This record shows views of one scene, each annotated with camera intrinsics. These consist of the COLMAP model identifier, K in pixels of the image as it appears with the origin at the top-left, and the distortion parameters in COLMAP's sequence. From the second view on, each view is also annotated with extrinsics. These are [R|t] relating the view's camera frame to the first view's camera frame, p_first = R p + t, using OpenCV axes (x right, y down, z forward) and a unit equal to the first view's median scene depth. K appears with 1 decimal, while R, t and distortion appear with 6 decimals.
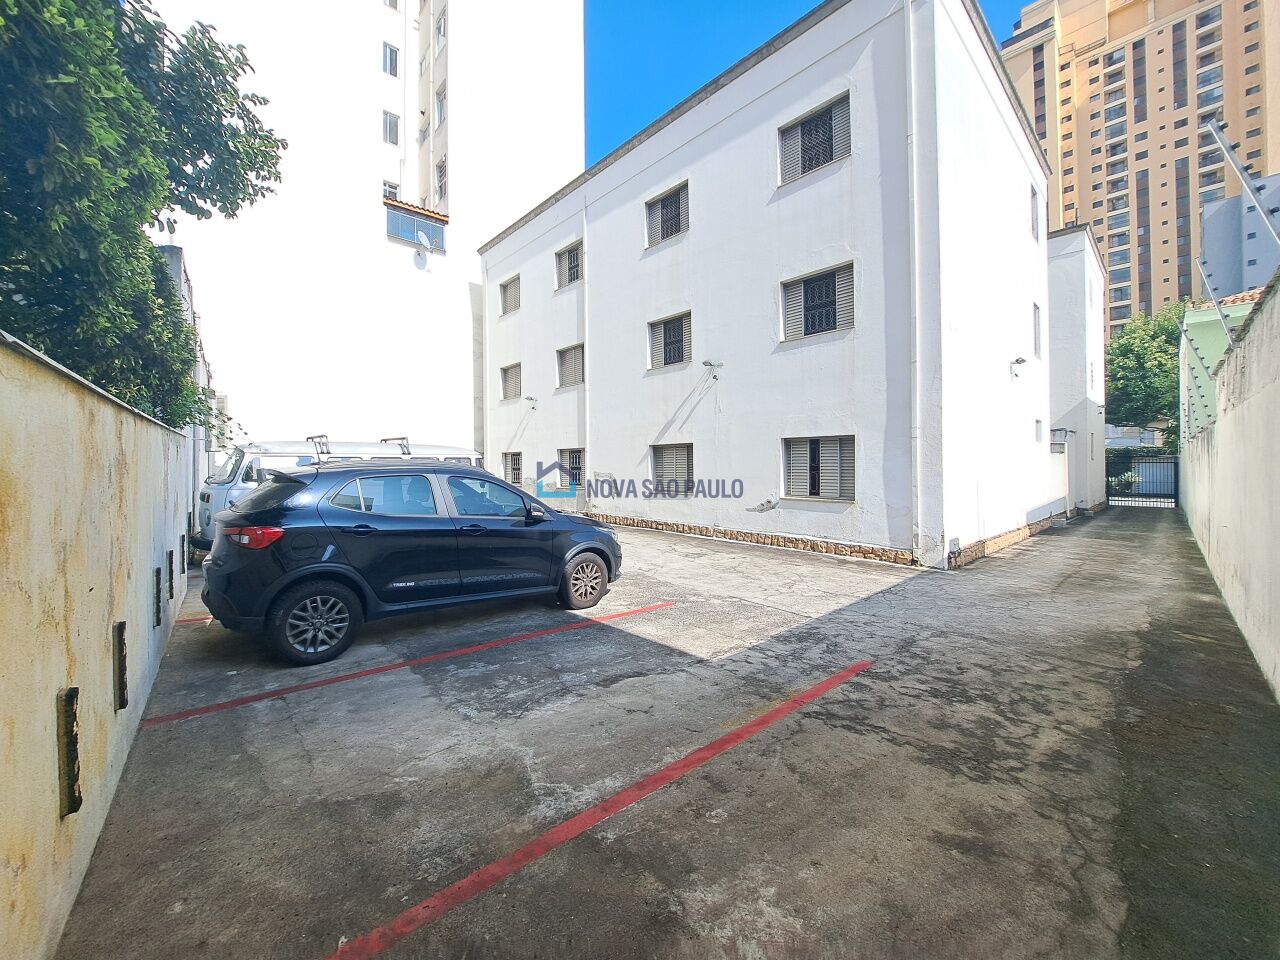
lens RADIAL K [[506.1, 0, 640.0], [0, 506.1, 480.0], [0, 0, 1]] dist [-0.010577, 0.000057]
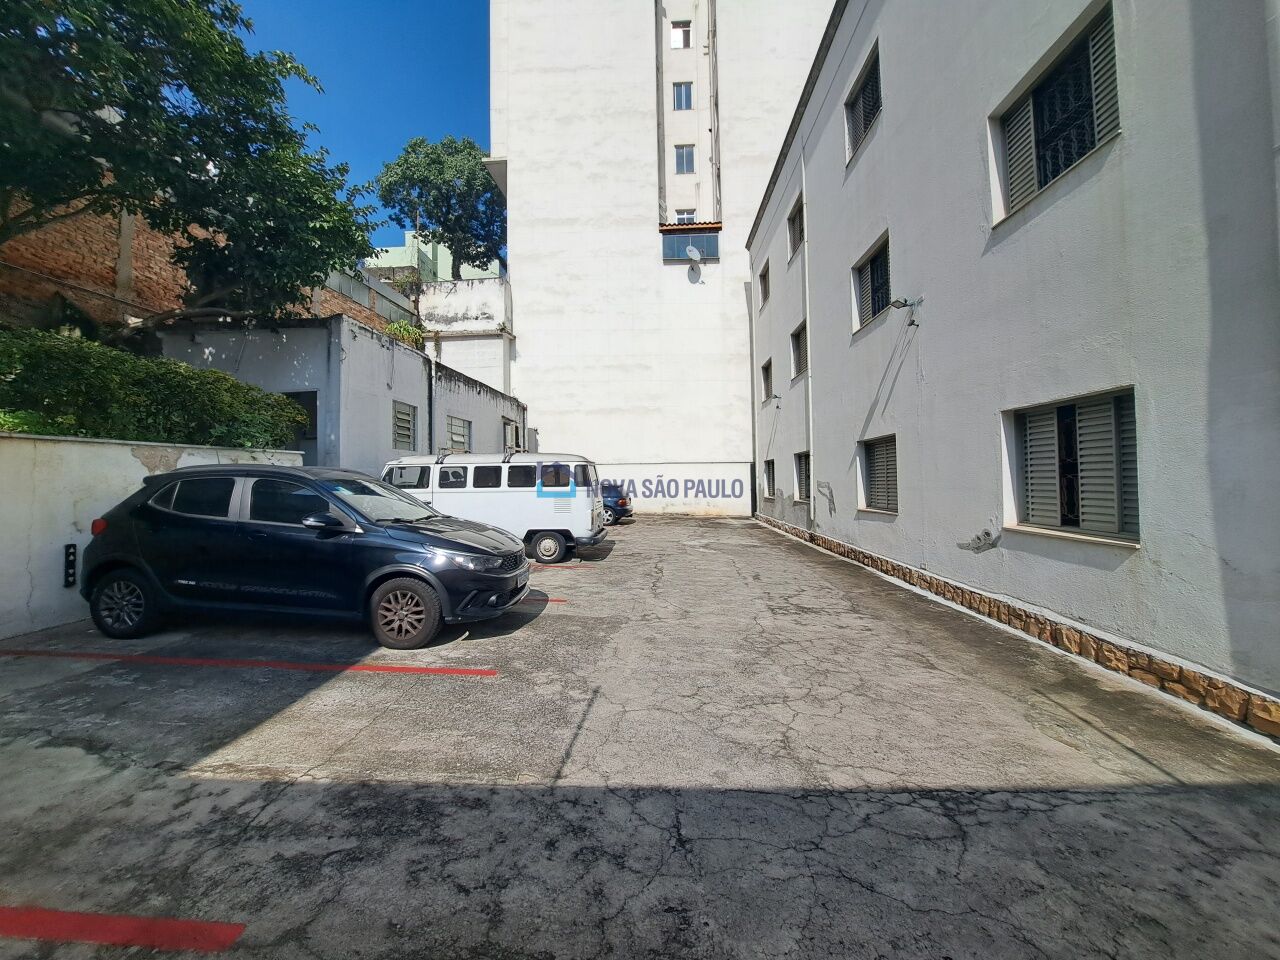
lens RADIAL K [[512.0, 0, 640.0], [0, 512.0, 480.0], [0, 0, 1]] dist [-0.020682, 0.001016]
pose [[0.706555, -0.007209, -0.707622, 0.738959], [-0.011609, 0.999695, -0.021776, 0.005073], [0.707563, 0.023601, 0.706256, 0.728160]]
